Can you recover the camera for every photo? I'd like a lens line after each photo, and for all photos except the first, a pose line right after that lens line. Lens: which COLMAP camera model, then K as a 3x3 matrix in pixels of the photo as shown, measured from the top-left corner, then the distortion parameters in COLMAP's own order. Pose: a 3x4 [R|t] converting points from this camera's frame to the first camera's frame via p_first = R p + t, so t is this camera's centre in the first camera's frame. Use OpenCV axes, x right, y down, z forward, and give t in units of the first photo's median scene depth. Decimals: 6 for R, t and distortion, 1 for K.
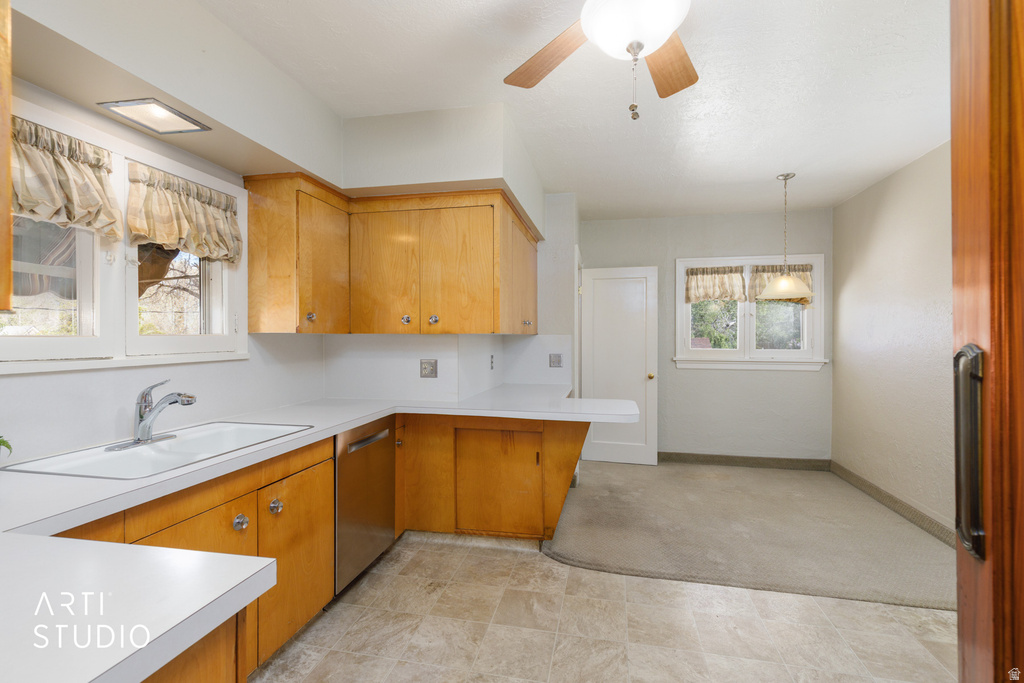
lens RADIAL K [[468.1, 0, 513.6], [0, 468.1, 345.1], [0, 0, 1]] dist [0.014164, -0.000137]
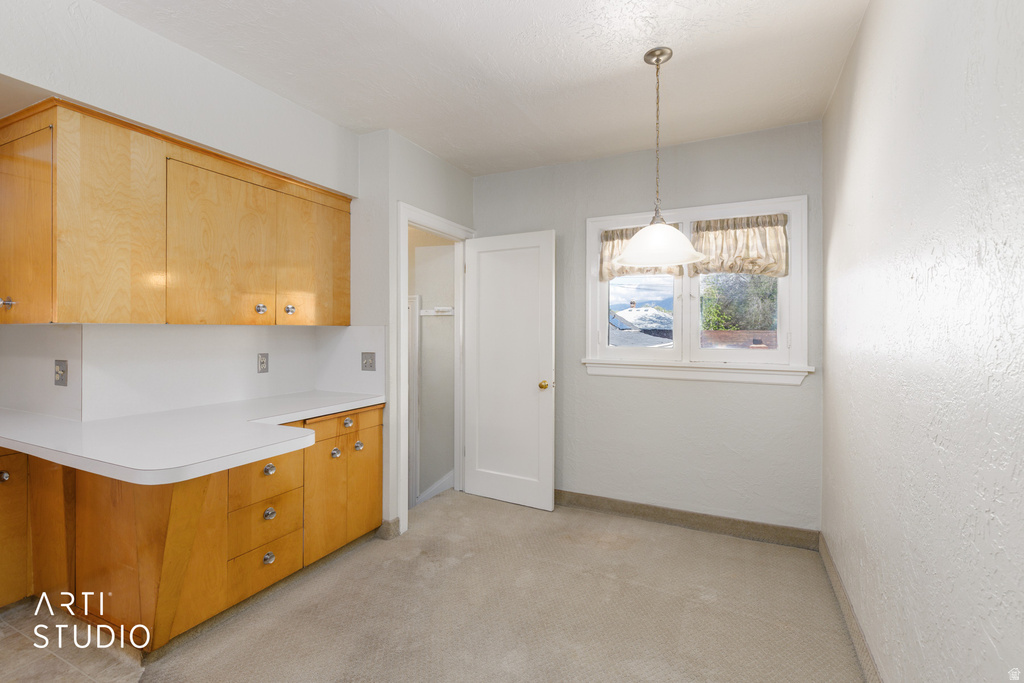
lens RADIAL K [[468.1, 0, 511.8], [0, 468.1, 330.9], [0, 0, 1]] dist [0.014164, -0.000137]
pose [[0.969434, 0.002855, -0.245337, 0.436217], [-0.006179, 0.999899, -0.012782, -0.005600], [0.245276, 0.013908, 0.969354, 0.309068]]
